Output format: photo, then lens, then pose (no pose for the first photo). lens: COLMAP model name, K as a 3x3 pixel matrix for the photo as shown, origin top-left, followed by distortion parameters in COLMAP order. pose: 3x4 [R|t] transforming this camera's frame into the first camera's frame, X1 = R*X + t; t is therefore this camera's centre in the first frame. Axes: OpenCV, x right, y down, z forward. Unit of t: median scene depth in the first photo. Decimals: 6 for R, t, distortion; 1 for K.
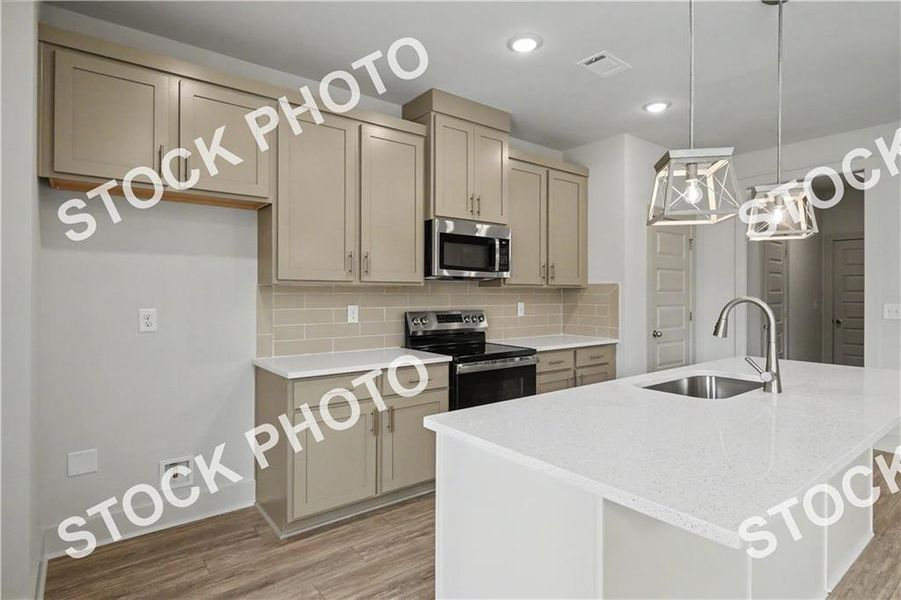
lens RADIAL K [[482.0, 0, 453.3], [0, 482.0, 287.7], [0, 0, 1]] dist [0.001932, 0.000896]
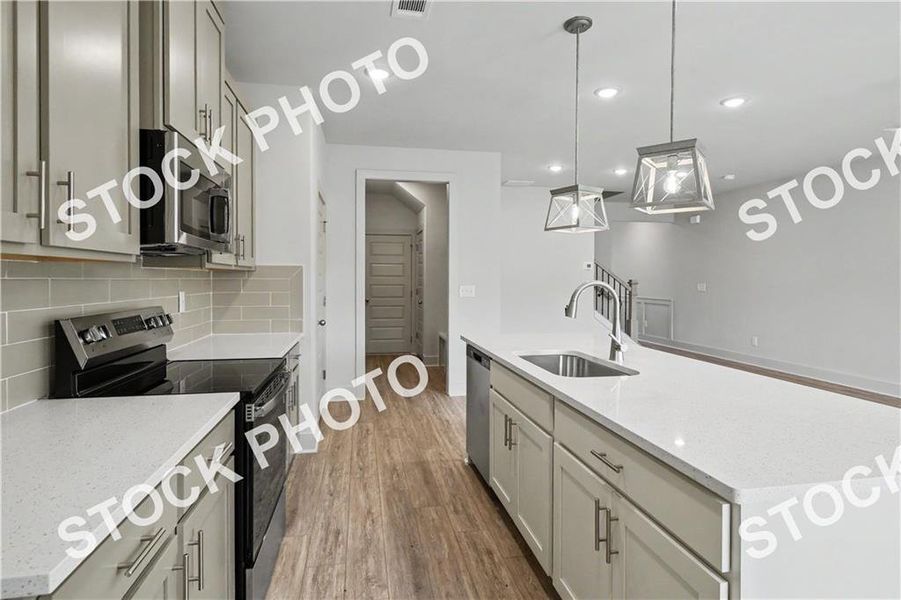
lens RADIAL K [[477.1, 0, 453.0], [0, 477.1, 281.3], [0, 0, 1]] dist [-0.000469, 0.000015]
pose [[0.457794, -0.006300, 0.889036, -0.347257], [-0.008363, 0.999900, 0.011392, 0.007037], [-0.889019, -0.012650, 0.457696, 0.502134]]
